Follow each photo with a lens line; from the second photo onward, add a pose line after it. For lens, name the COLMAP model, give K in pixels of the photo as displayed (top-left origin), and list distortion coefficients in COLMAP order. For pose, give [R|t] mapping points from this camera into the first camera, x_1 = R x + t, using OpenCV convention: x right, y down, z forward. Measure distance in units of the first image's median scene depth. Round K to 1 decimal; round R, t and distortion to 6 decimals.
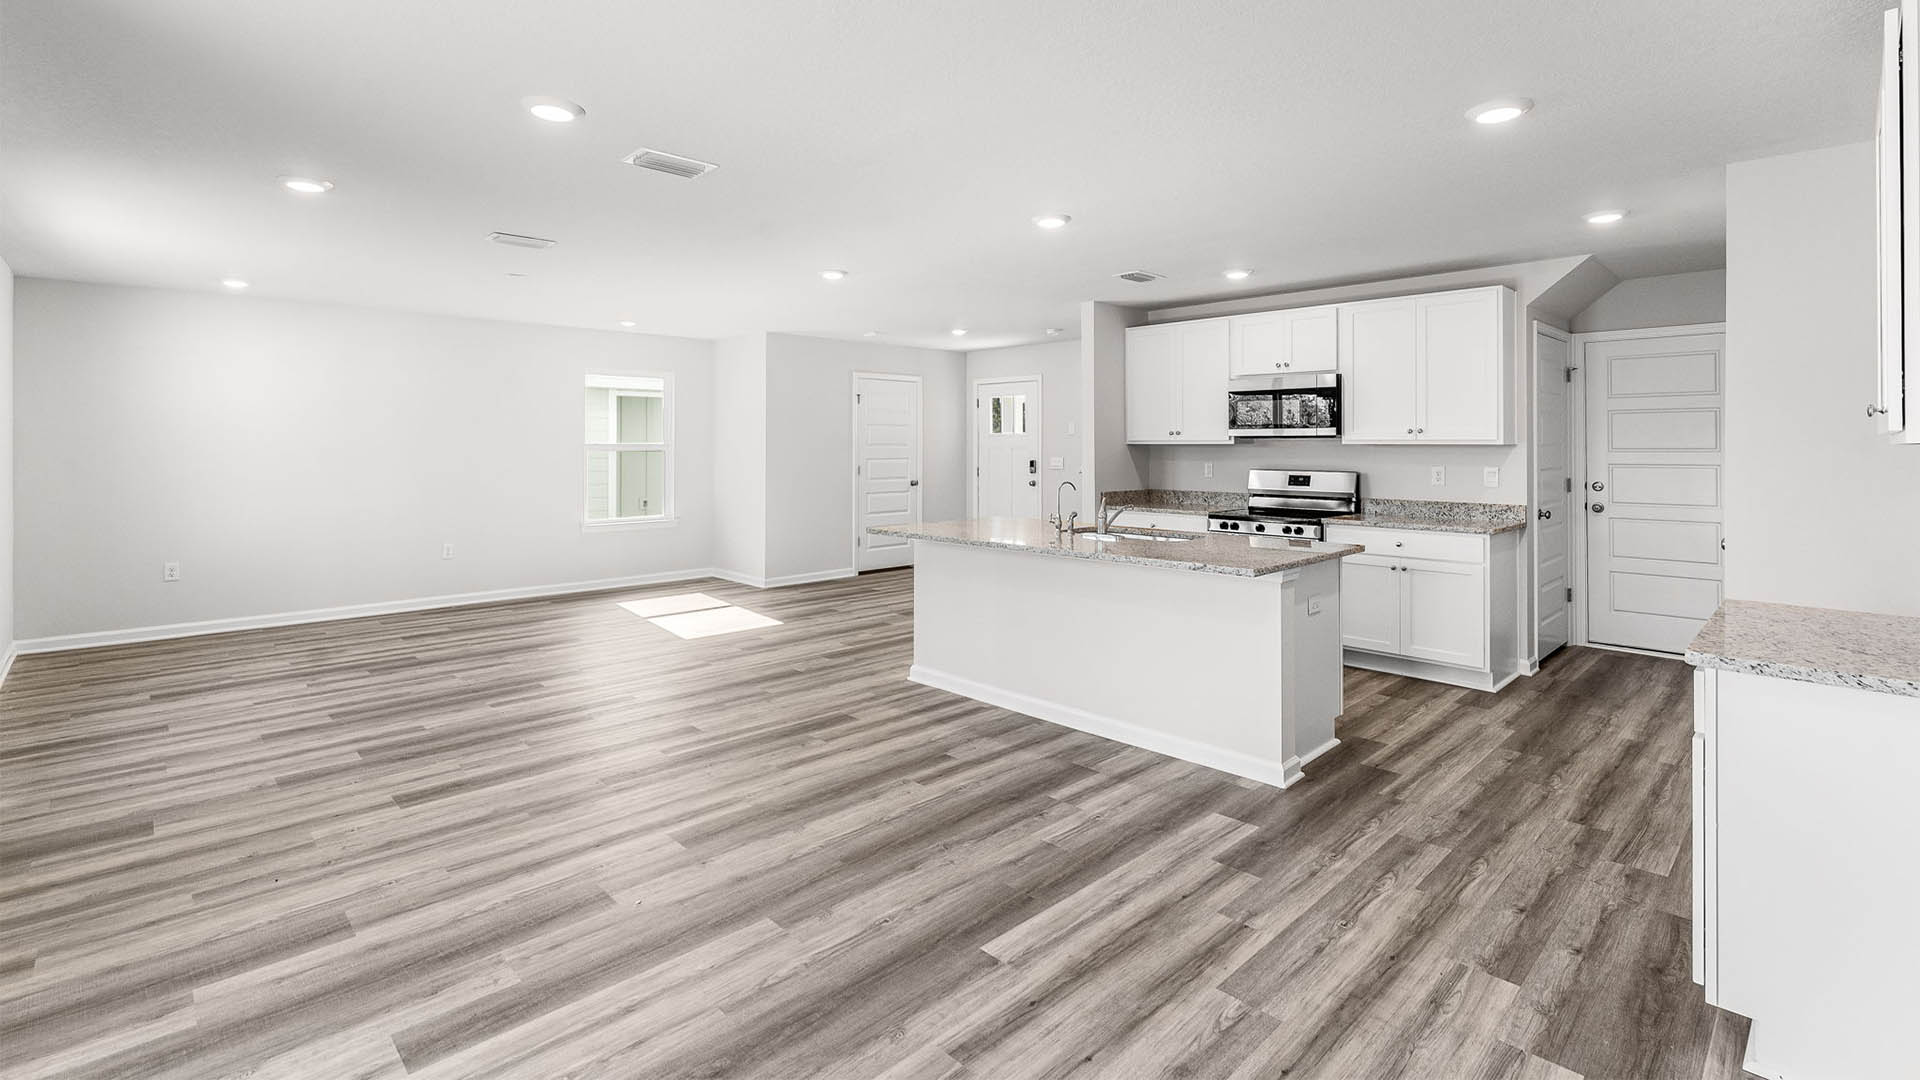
lens RADIAL K [[866.9, 0, 951.3], [0, 866.9, 436.7], [0, 0, 1]] dist [-0.013519, 0.000950]
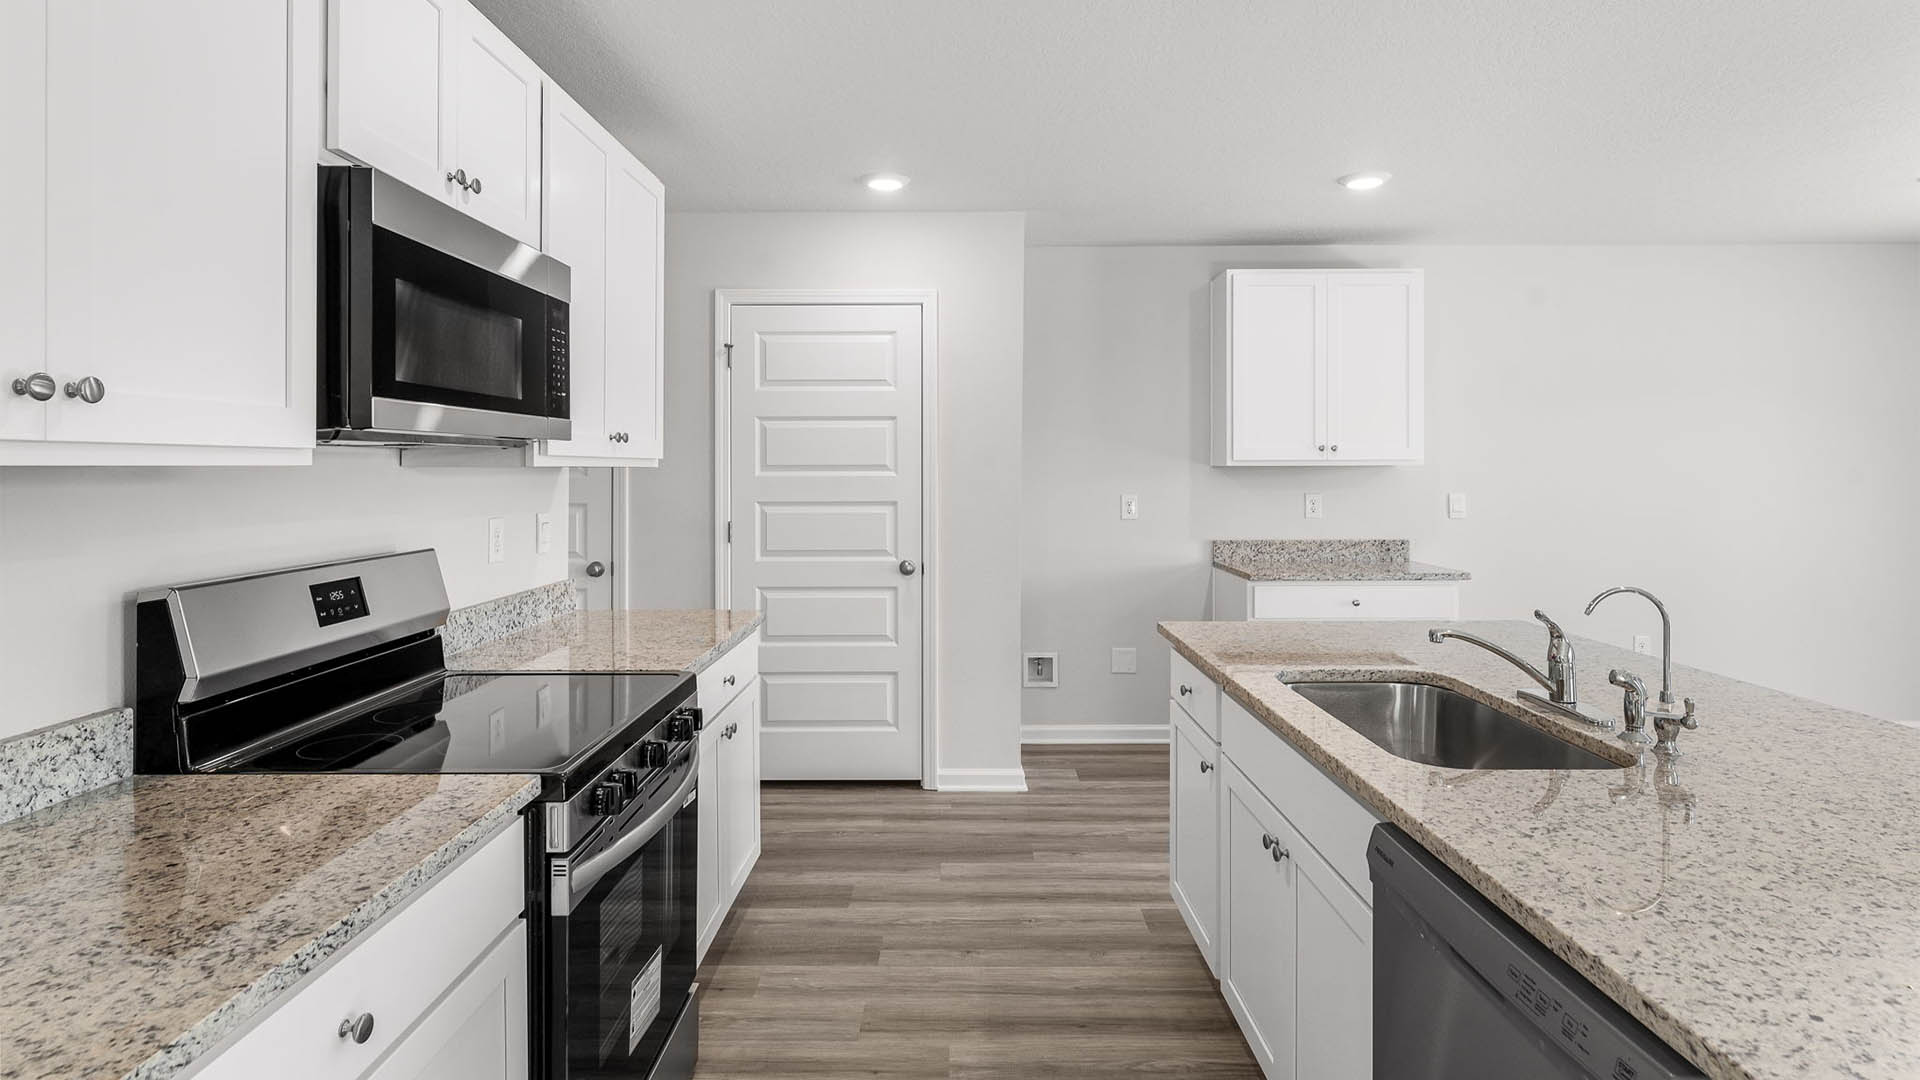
lens RADIAL K [[992.3, 0, 956.6], [0, 992.3, 467.9], [0, 0, 1]] dist [-0.006077, 0.000701]
pose [[-0.720884, -0.001281, 0.693055, 0.047927], [-0.006162, 0.999971, -0.004561, 0.009331], [-0.693029, -0.007559, -0.720870, 1.090209]]
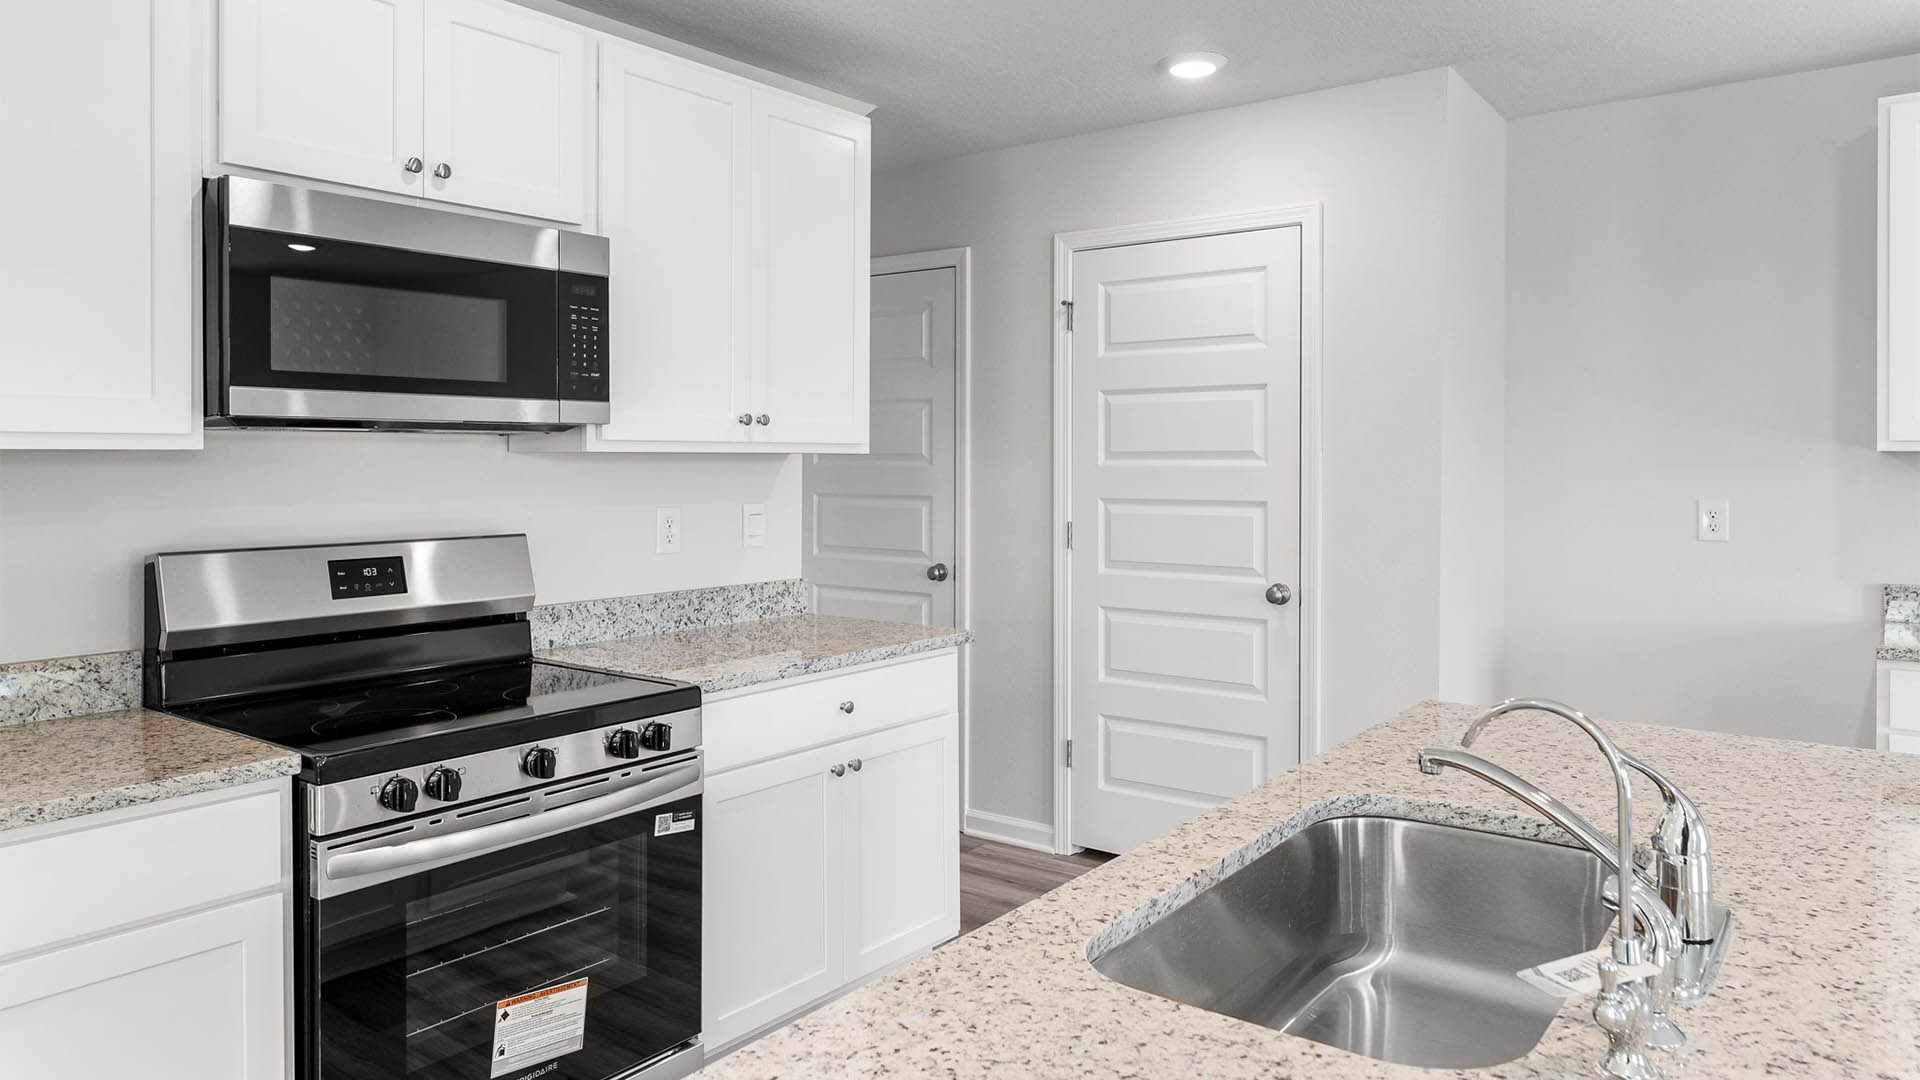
lens RADIAL K [[1257.1, 0, 960.0], [0, 1257.1, 463.0], [0, 0, 1]] dist [-0.002242, 0.002388]
pose [[-0.157287, -0.005825, 0.987536, -0.044790], [-0.009114, 0.999949, 0.004446, 0.008896], [-0.987511, -0.008301, -0.157332, 0.870590]]
